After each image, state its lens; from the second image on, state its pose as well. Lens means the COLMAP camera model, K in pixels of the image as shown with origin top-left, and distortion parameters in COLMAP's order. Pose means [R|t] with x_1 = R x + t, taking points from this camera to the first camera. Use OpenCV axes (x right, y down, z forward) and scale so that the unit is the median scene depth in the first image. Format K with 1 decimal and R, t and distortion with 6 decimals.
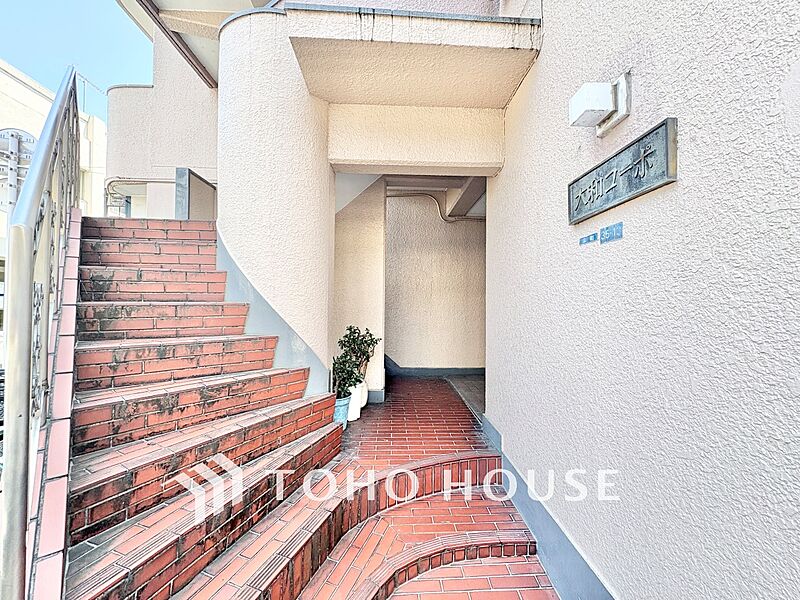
lens RADIAL K [[315.6, 0, 399.5], [0, 315.6, 298.7], [0, 0, 1]] dist [0.001470, -0.000645]
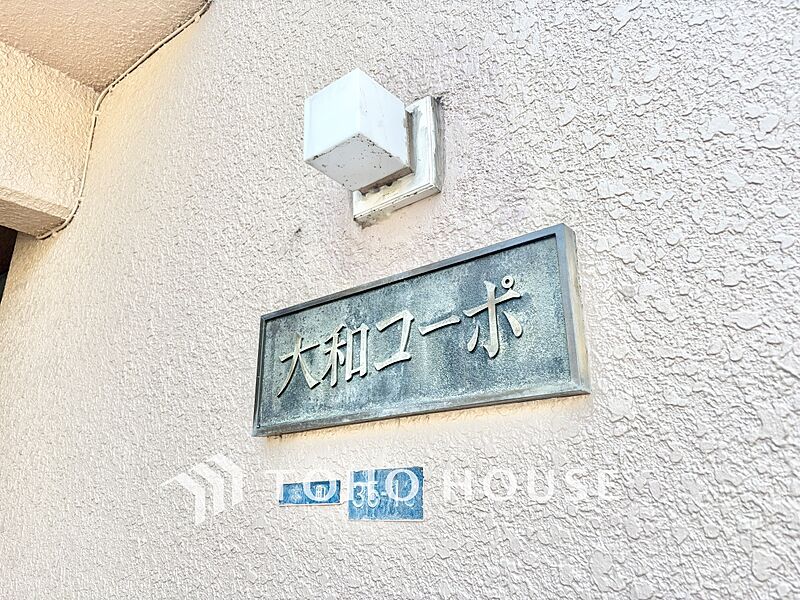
lens RADIAL K [[614.8, 0, 397.0], [0, 614.8, 296.9], [0, 0, 1]] dist [0.023994, -0.014681]
pose [[0.655253, 0.256848, 0.710403, 0.138101], [-0.009488, 0.943145, -0.332246, -0.154184], [-0.755350, 0.210965, 0.620435, 0.450520]]
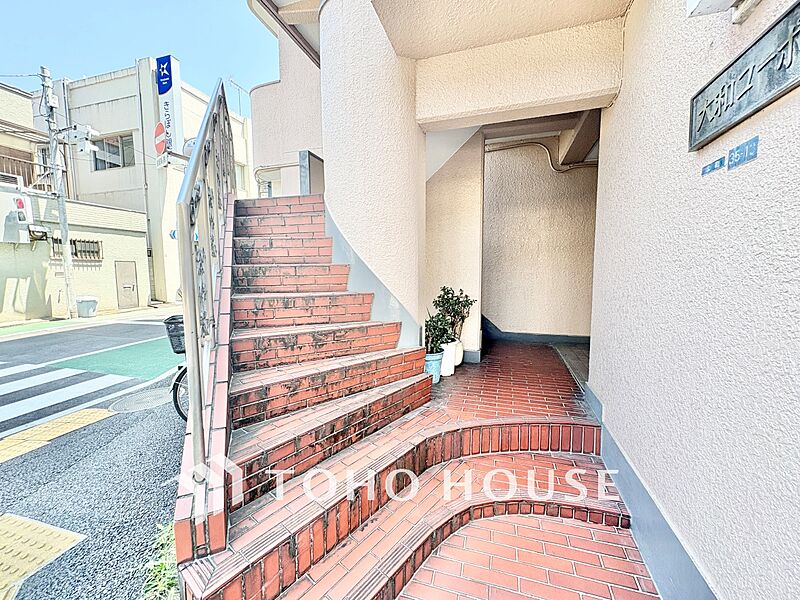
lens RADIAL K [[315.6, 0, 400.8], [0, 315.6, 297.7], [0, 0, 1]] dist [0.001470, -0.000645]
pose [[0.940918, 0.014596, -0.338319, 0.125742], [0.019553, 0.995062, 0.097310, 0.041027], [0.338069, -0.098176, 0.935987, -0.028804]]
